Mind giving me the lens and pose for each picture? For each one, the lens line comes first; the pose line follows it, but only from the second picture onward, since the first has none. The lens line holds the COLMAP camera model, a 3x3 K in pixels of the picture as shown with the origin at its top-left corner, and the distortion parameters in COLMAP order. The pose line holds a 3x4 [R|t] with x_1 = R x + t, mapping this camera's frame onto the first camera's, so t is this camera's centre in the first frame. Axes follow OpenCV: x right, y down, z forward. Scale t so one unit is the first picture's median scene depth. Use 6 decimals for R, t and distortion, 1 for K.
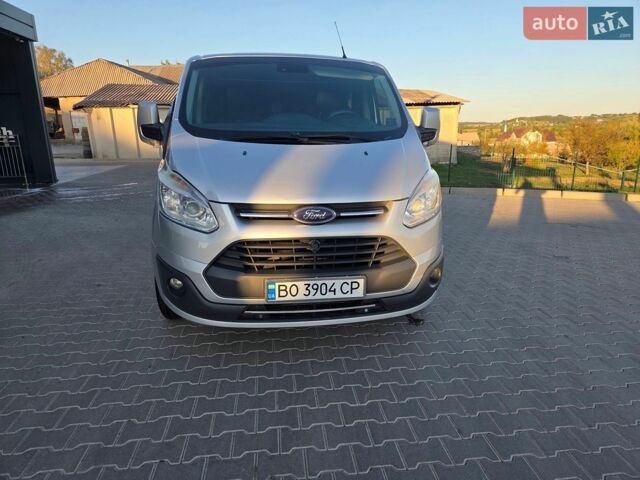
lens RADIAL K [[440.2, 0, 319.0], [0, 440.2, 234.4], [0, 0, 1]] dist [0.045840, -0.030091]
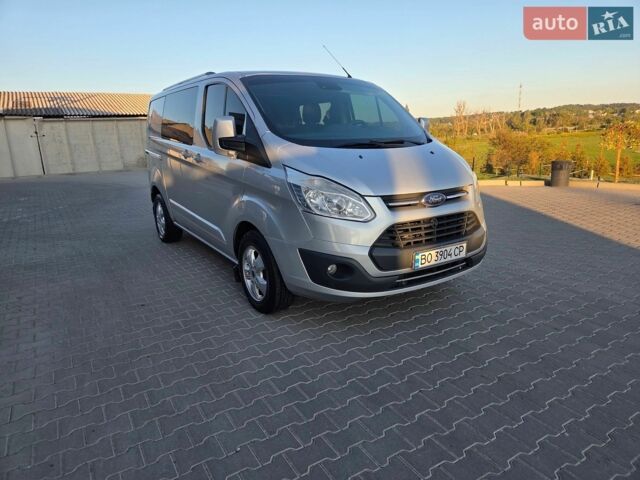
lens RADIAL K [[434.1, 0, 319.0], [0, 434.1, 240.6], [0, 0, 1]] dist [0.037353, -0.000610]
pose [[0.905551, -0.126235, 0.405022, -0.859666], [0.129172, 0.991417, 0.020195, 0.007249], [-0.404095, 0.034030, 0.914084, -0.049499]]
